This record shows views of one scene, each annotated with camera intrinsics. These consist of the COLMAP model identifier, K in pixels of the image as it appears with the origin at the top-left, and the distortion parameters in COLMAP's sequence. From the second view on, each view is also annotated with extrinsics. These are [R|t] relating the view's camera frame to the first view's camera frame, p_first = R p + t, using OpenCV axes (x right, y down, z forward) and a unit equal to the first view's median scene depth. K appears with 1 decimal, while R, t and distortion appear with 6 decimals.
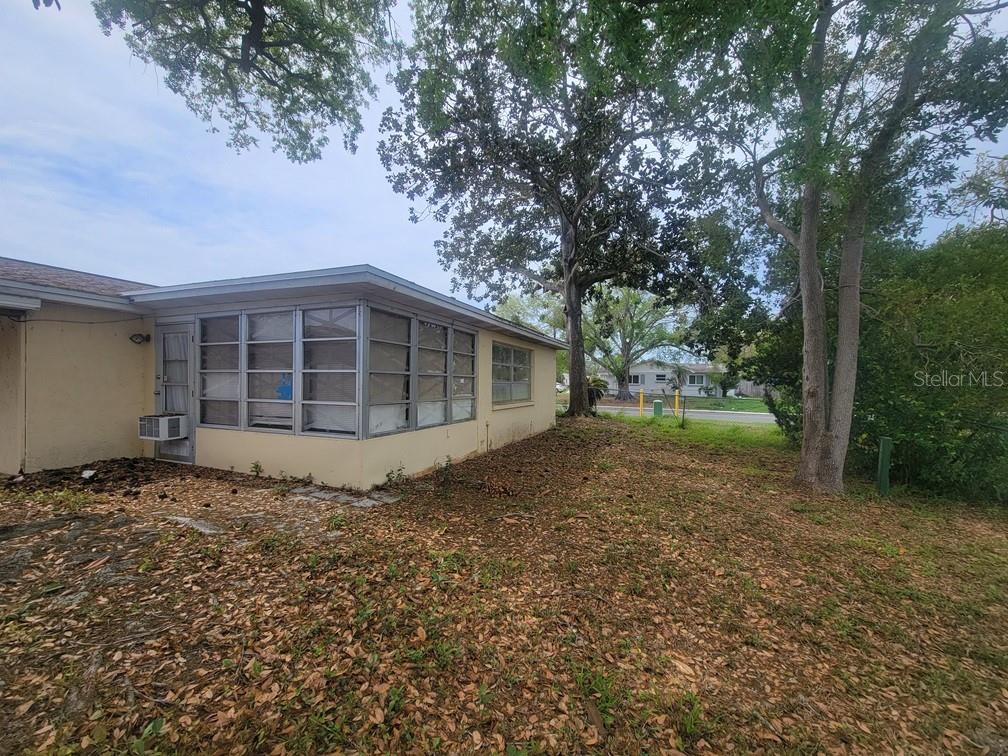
lens RADIAL K [[410.4, 0, 499.2], [0, 410.4, 385.5], [0, 0, 1]] dist [0.001415, 0.000562]
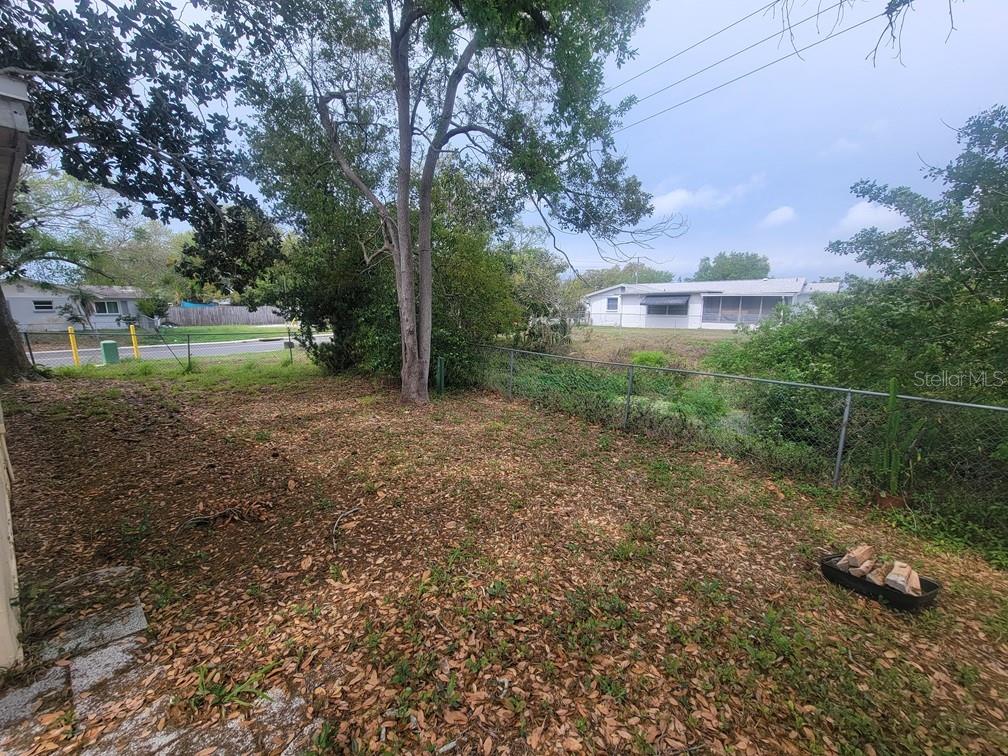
lens RADIAL K [[410.4, 0, 499.2], [0, 410.4, 385.5], [0, 0, 1]] dist [0.001415, 0.000562]
pose [[0.295223, -0.197150, 0.934866, -0.417409], [0.020330, 0.979553, 0.200154, -0.069763], [-0.955212, -0.040084, 0.293195, 0.347176]]
